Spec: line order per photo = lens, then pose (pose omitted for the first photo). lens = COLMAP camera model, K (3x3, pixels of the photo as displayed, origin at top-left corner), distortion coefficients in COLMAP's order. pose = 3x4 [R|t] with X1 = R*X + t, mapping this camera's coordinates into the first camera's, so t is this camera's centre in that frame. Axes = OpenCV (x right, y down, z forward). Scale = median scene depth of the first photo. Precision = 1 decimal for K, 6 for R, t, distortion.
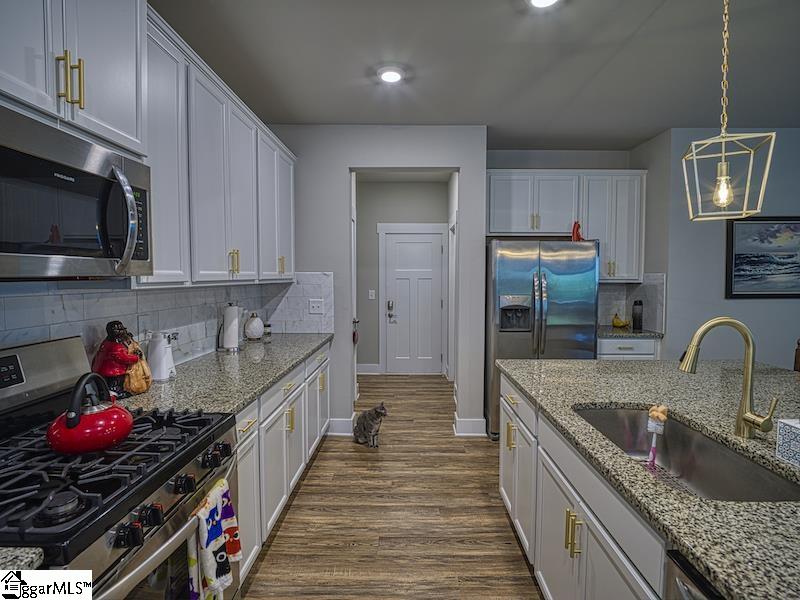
lens RADIAL K [[401.4, 0, 406.0], [0, 401.4, 296.8], [0, 0, 1]] dist [-0.025502, 0.003731]
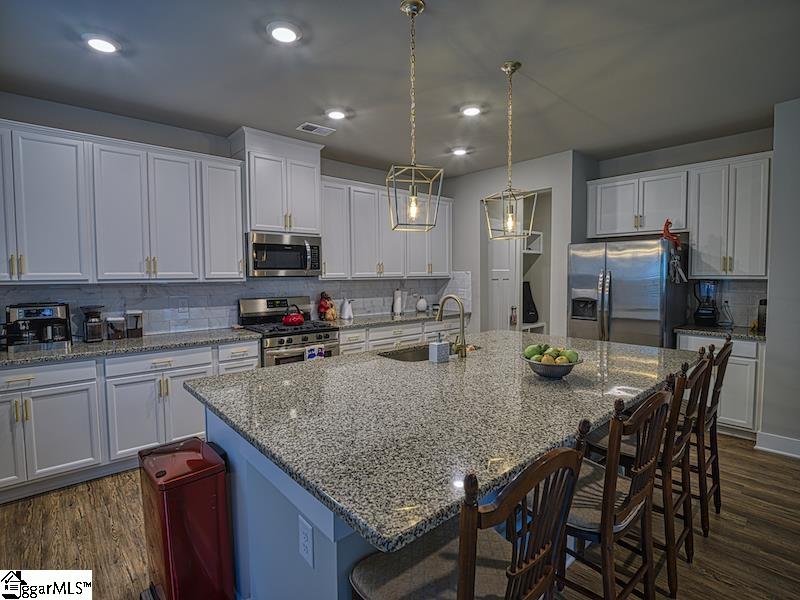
lens RADIAL K [[401.4, 0, 405.7], [0, 401.4, 300.5], [0, 0, 1]] dist [-0.025502, 0.003731]
pose [[0.679946, 0.041795, -0.732070, 0.760455], [-0.028090, 0.999126, 0.030952, 0.009008], [0.732724, -0.000482, 0.680526, -0.204380]]
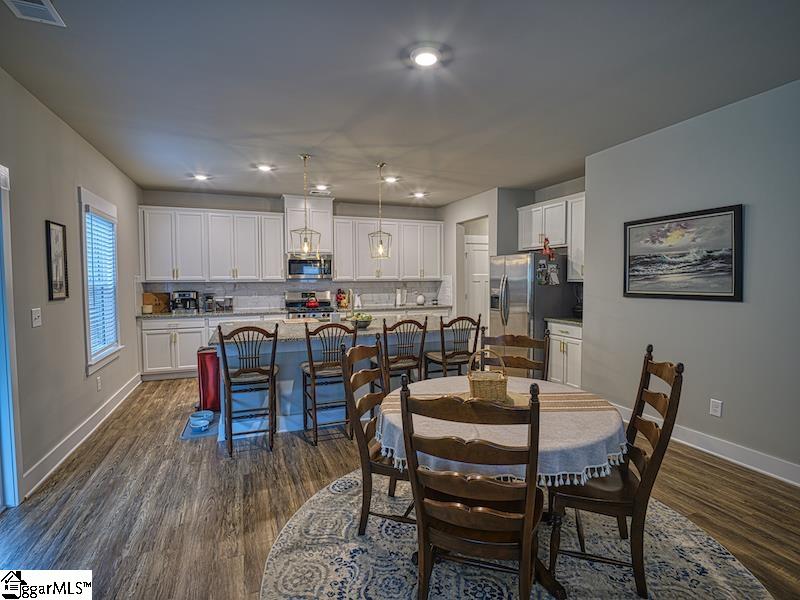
lens RADIAL K [[401.4, 0, 410.0], [0, 401.4, 296.2], [0, 0, 1]] dist [-0.025502, 0.003731]
pose [[0.383495, 0.041015, -0.922632, 1.620527], [-0.040146, 0.998809, 0.027714, -0.003679], [0.922670, 0.026411, 0.384685, 0.023081]]
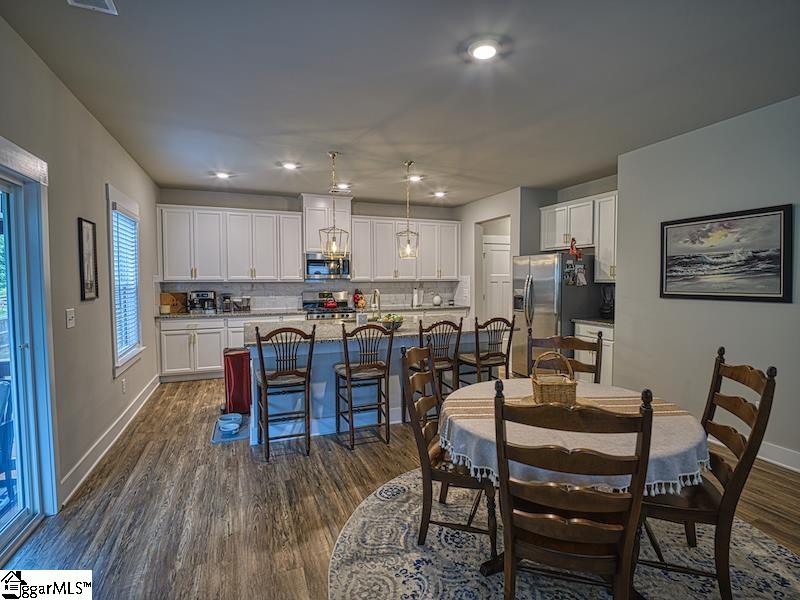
lens RADIAL K [[401.4, 0, 410.4], [0, 401.4, 295.9], [0, 0, 1]] dist [-0.025502, 0.003731]
pose [[0.387896, 0.040366, -0.920819, 1.563475], [-0.041854, 0.998781, 0.026153, 0.000091], [0.920752, 0.028395, 0.389113, -0.057572]]
